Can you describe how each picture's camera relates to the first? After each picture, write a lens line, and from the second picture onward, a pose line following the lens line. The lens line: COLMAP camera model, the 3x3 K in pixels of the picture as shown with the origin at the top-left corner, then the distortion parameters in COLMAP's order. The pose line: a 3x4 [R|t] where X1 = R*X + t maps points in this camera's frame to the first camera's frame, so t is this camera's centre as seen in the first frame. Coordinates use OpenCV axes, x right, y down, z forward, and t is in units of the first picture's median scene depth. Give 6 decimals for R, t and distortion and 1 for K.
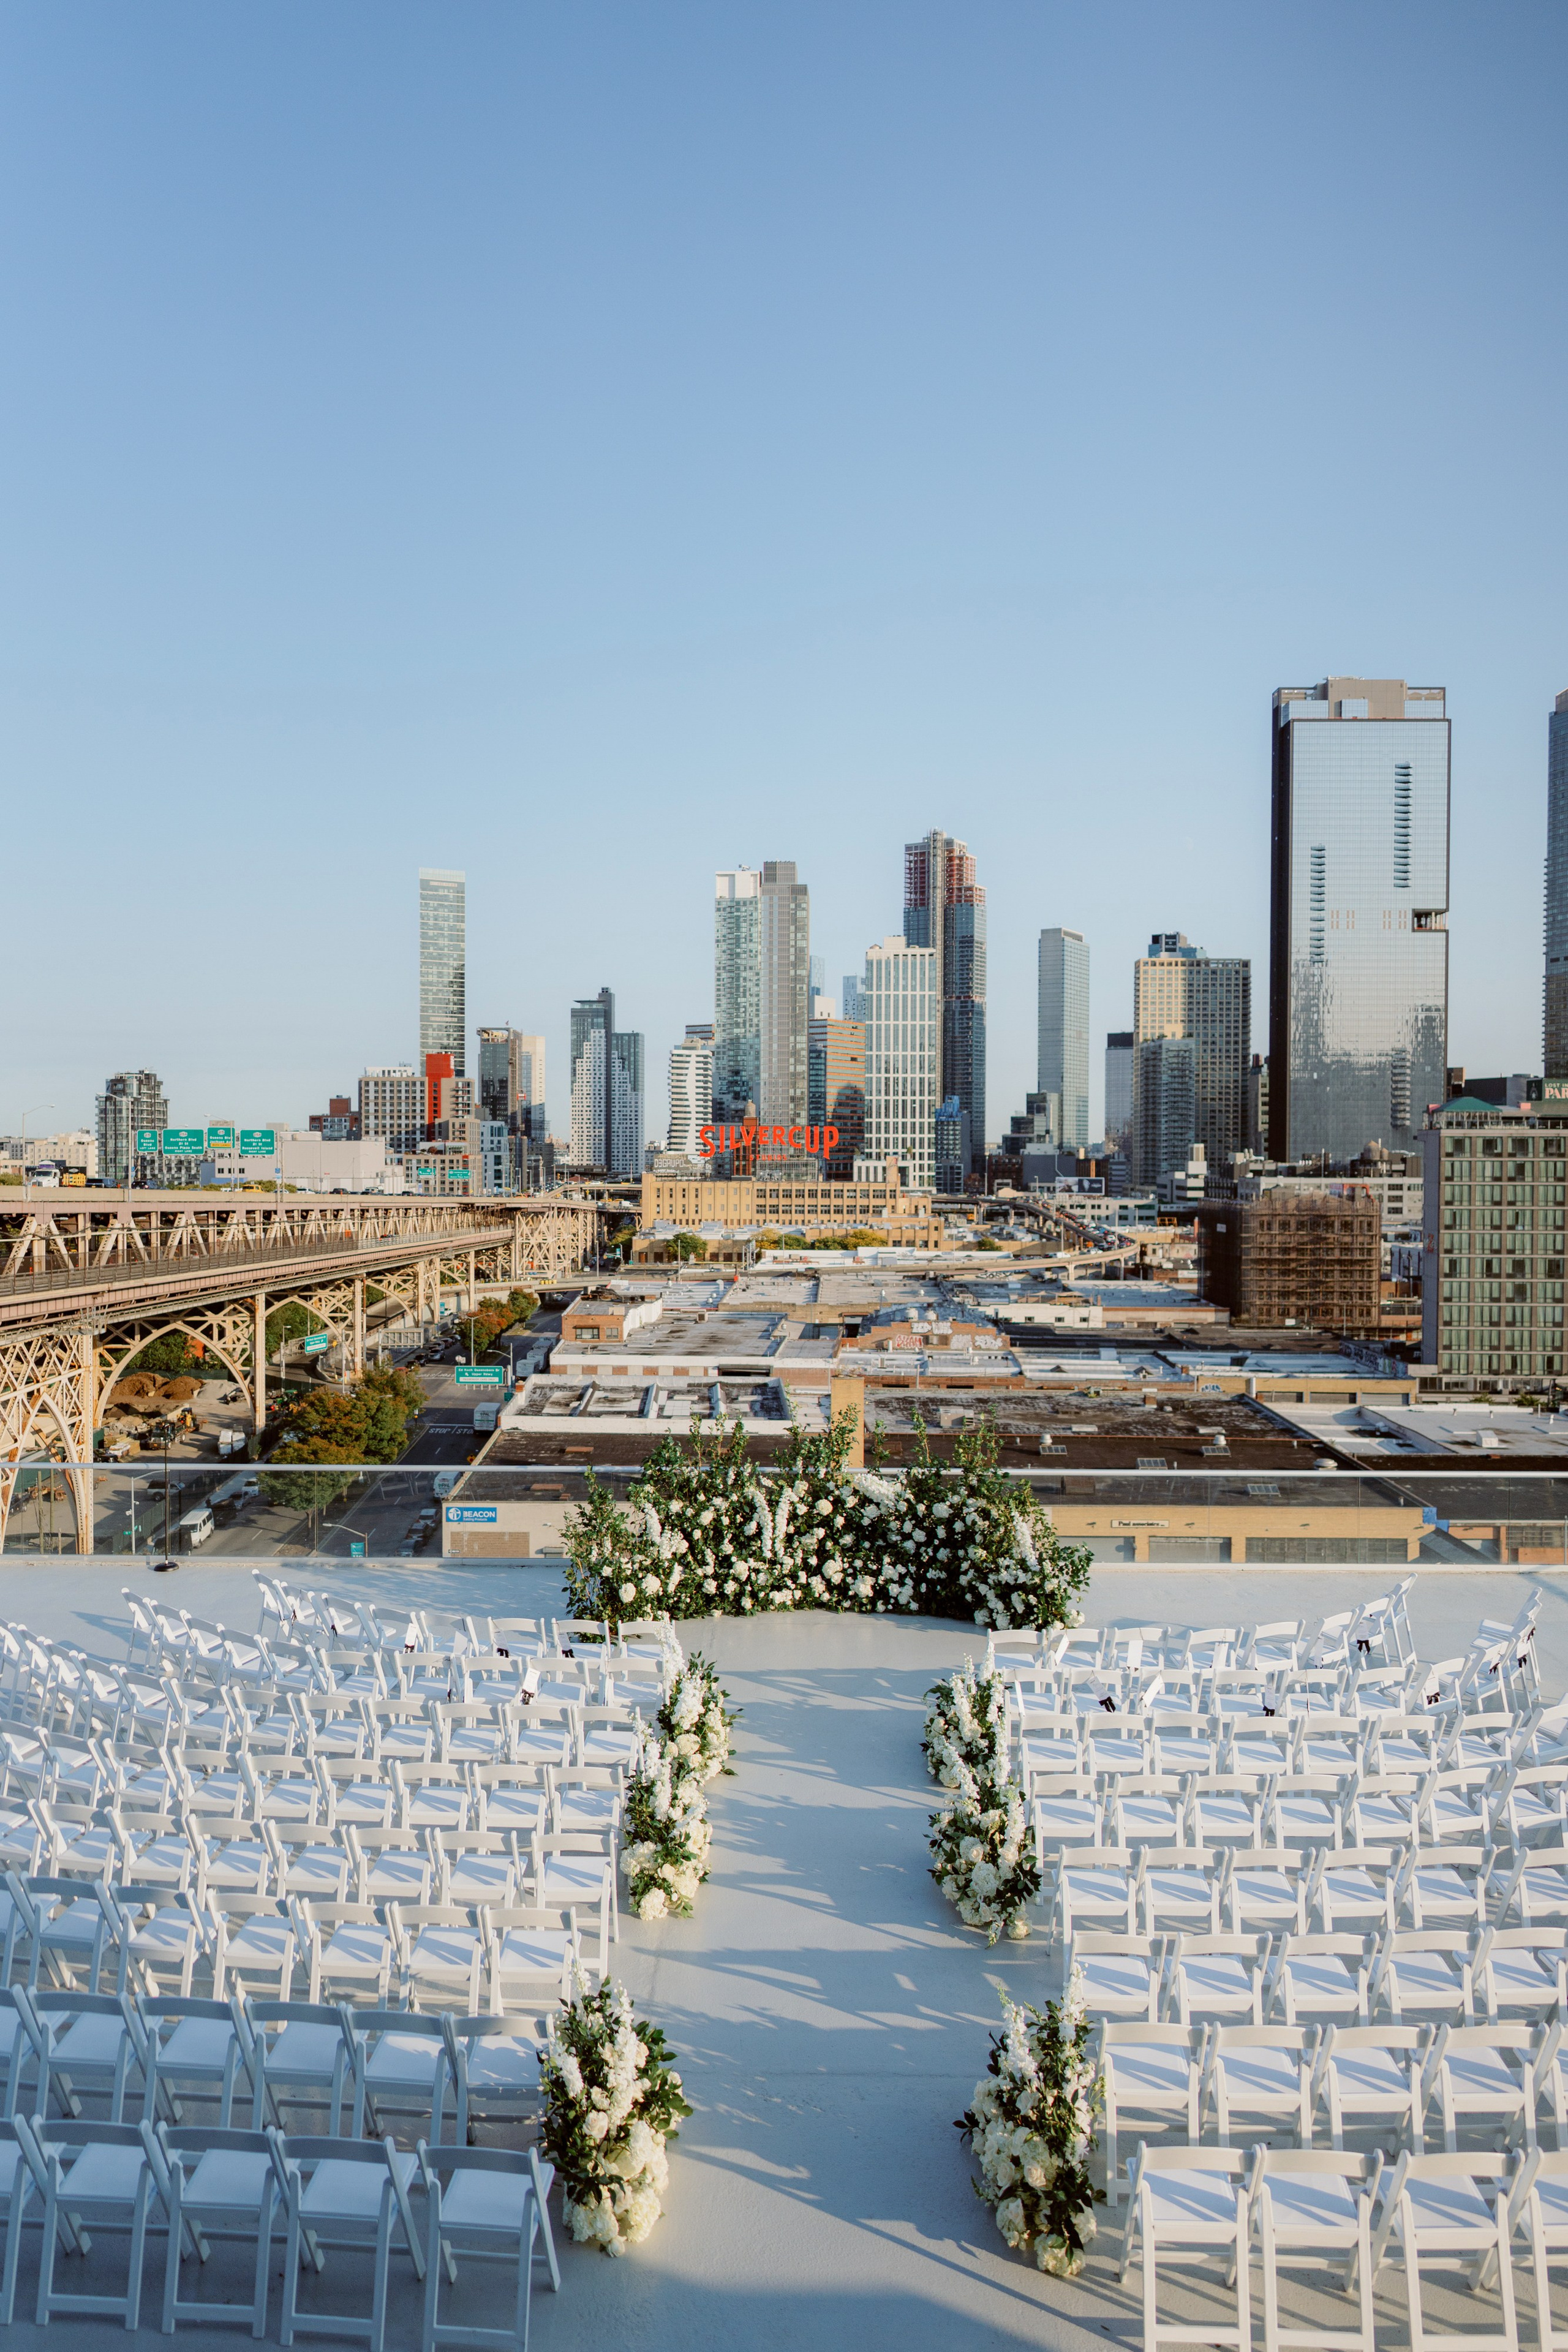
lens RADIAL K [[1547.3, 0, 793.7], [0, 1547.3, 1167.2], [0, 0, 1]] dist [-0.005549, 0.002315]
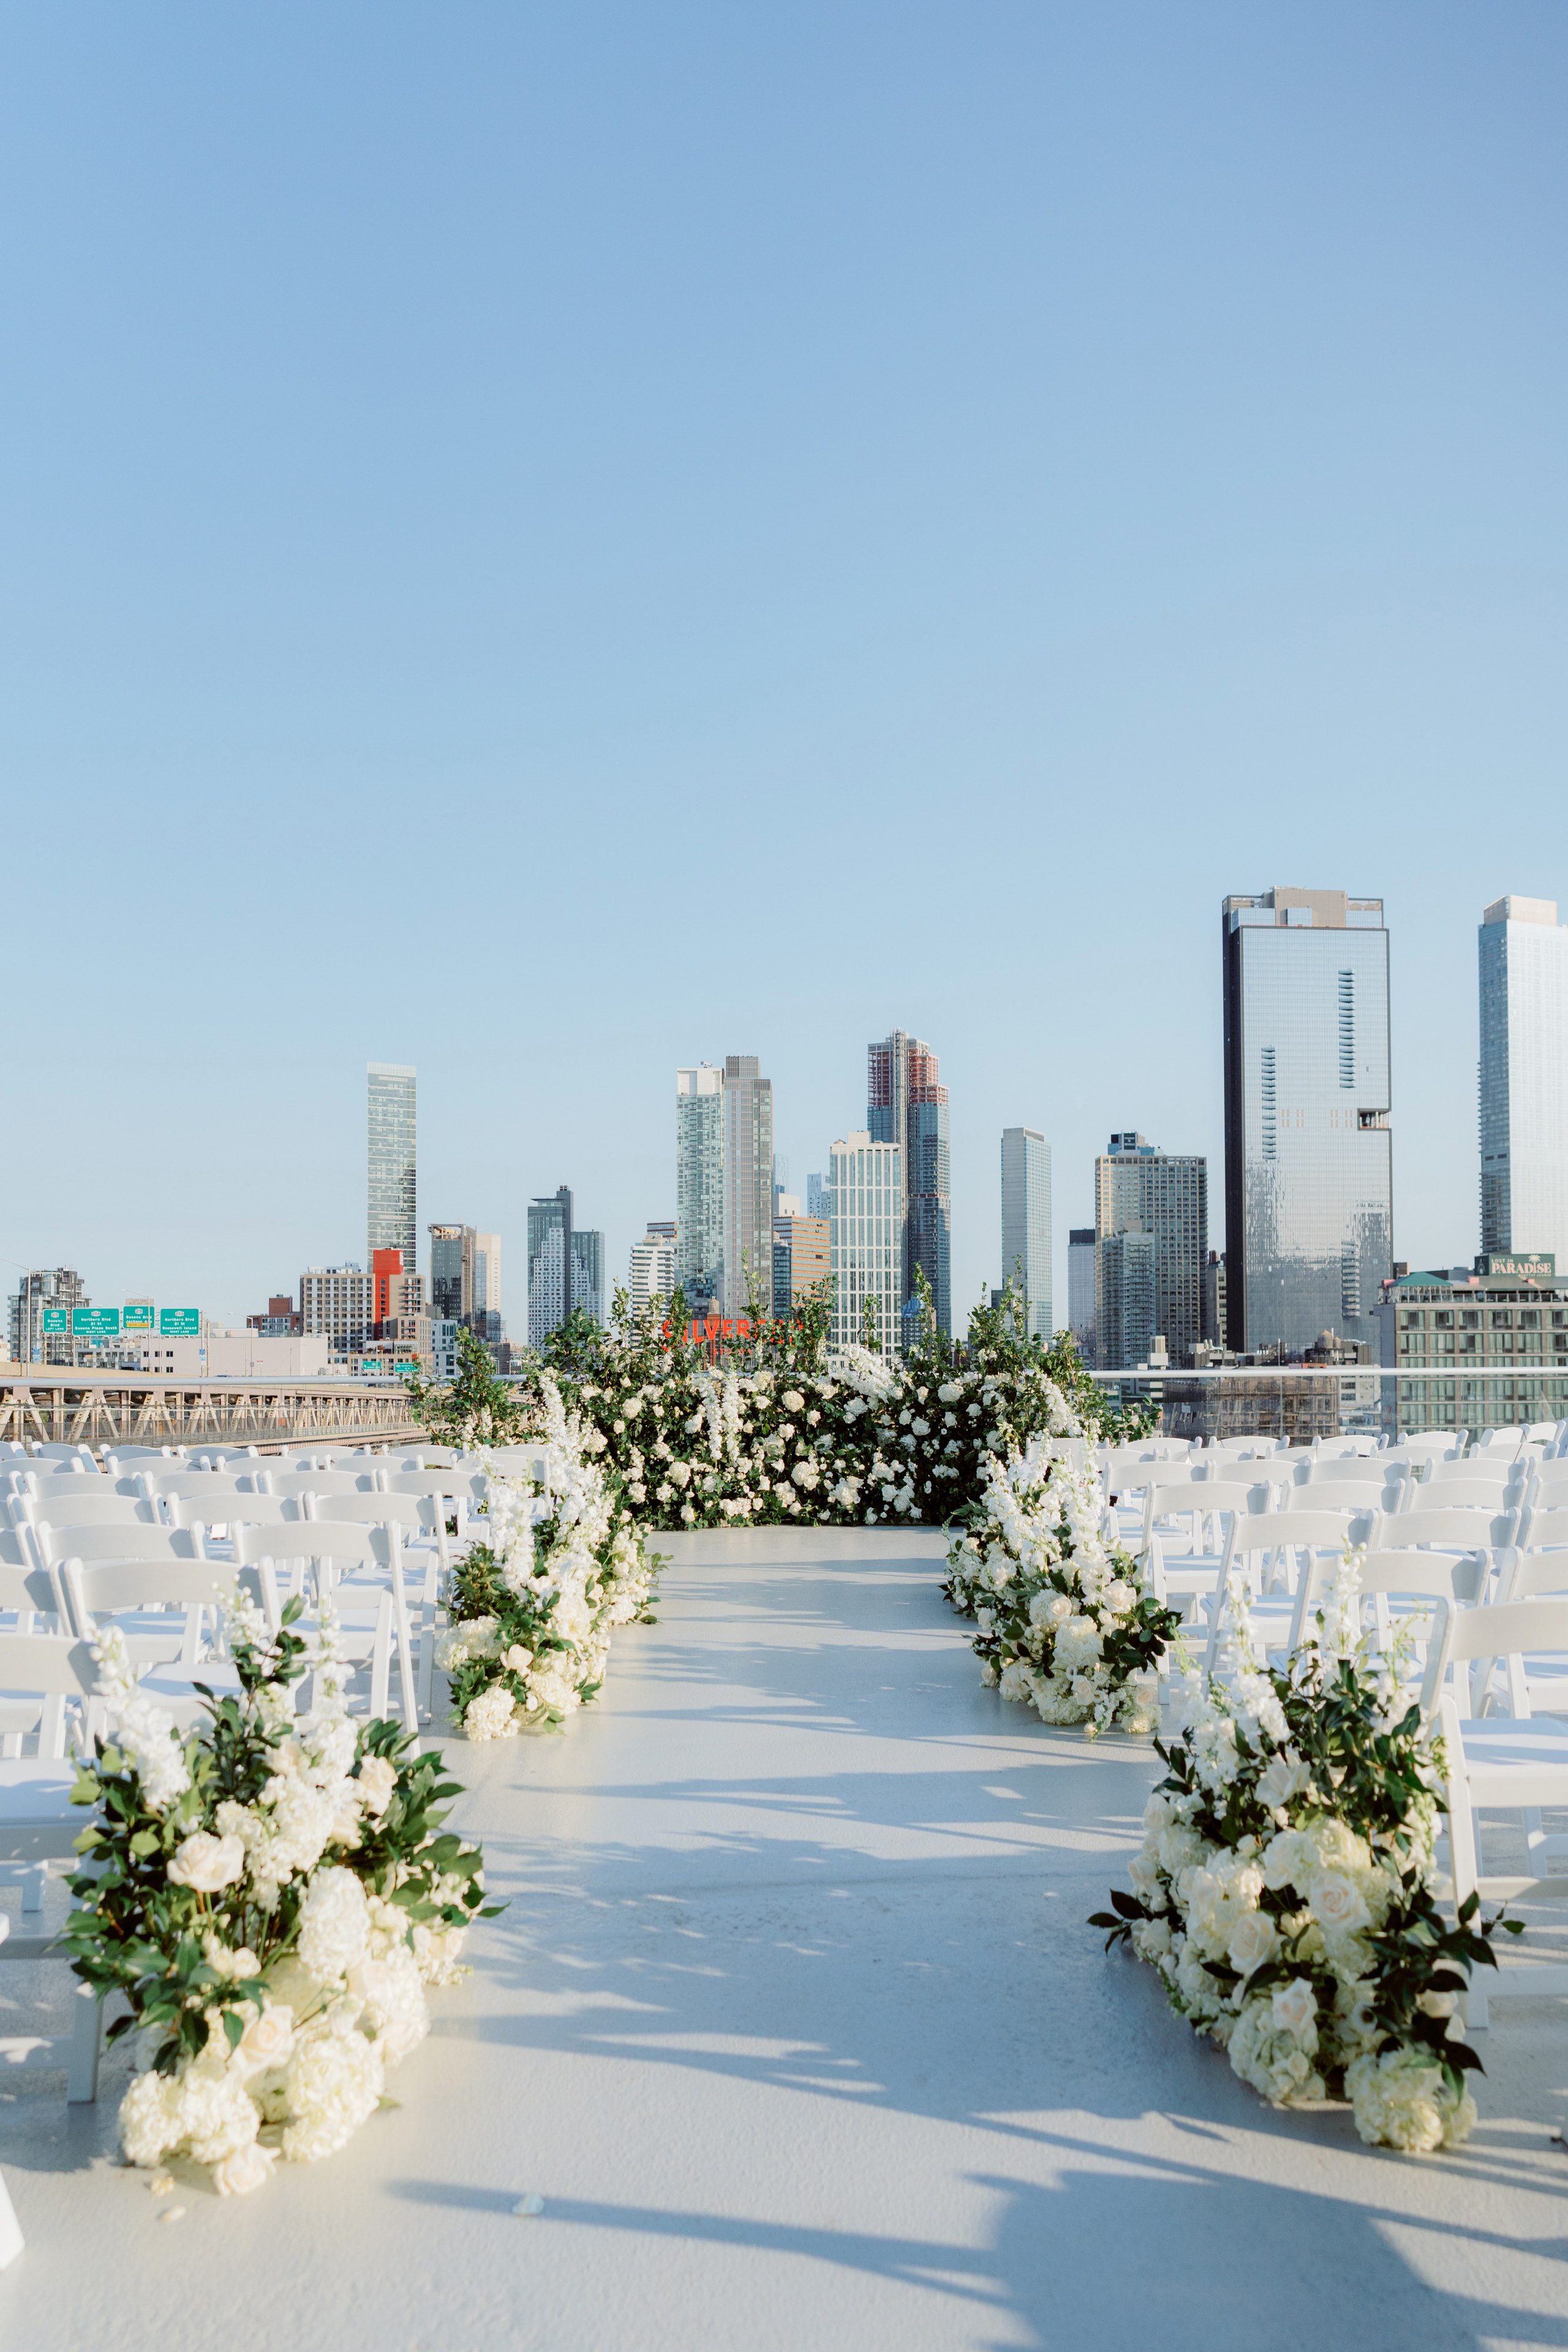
lens RADIAL K [[1885.2, 0, 933.2], [0, 1885.2, 1023.3], [0, 0, 1]] dist [-0.010419, 0.002044]
pose [[0.993263, -0.007752, 0.115619, -0.029560], [0.012336, 0.999164, -0.038982, -0.186205], [-0.115220, 0.040146, 0.992528, -0.234469]]
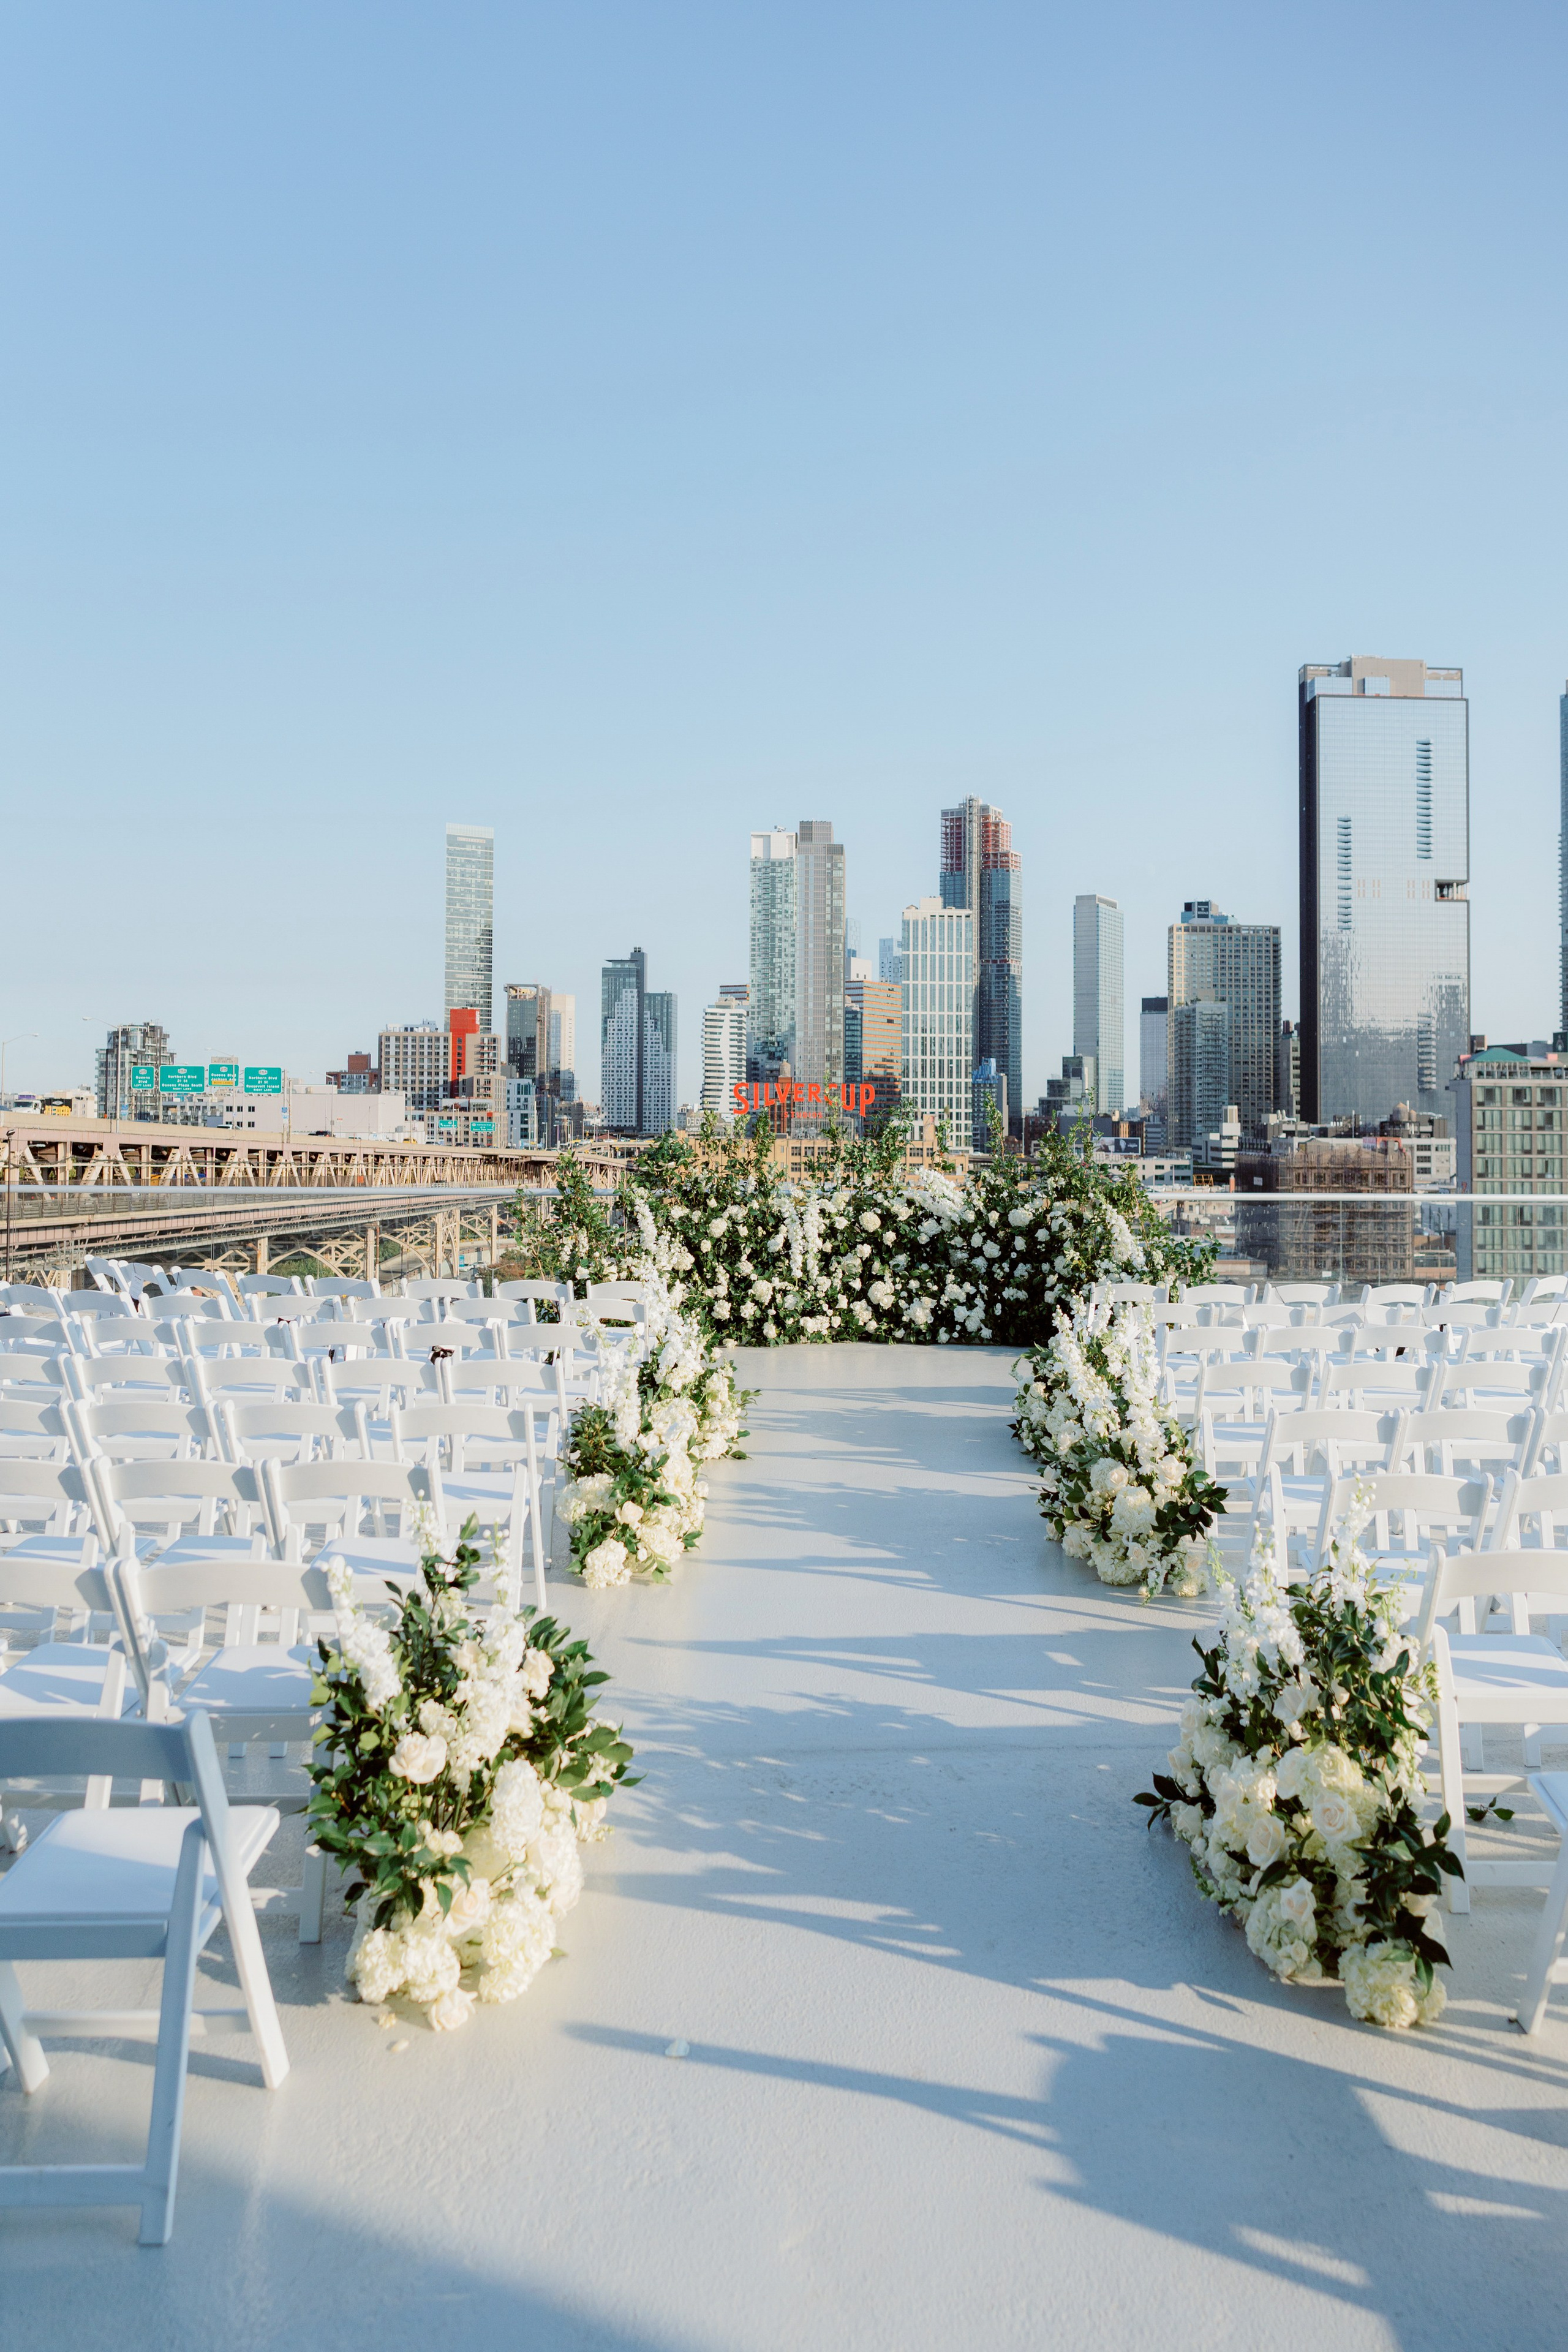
lens RADIAL K [[1544.6, 0, 941.0], [0, 1544.6, 1084.2], [0, 0, 1]] dist [-0.007677, 0.002042]
pose [[0.997396, 0.001629, 0.072101, -0.000061], [0.001119, 0.999275, -0.038061, 0.010241], [-0.072110, 0.038042, 0.996671, 0.012122]]
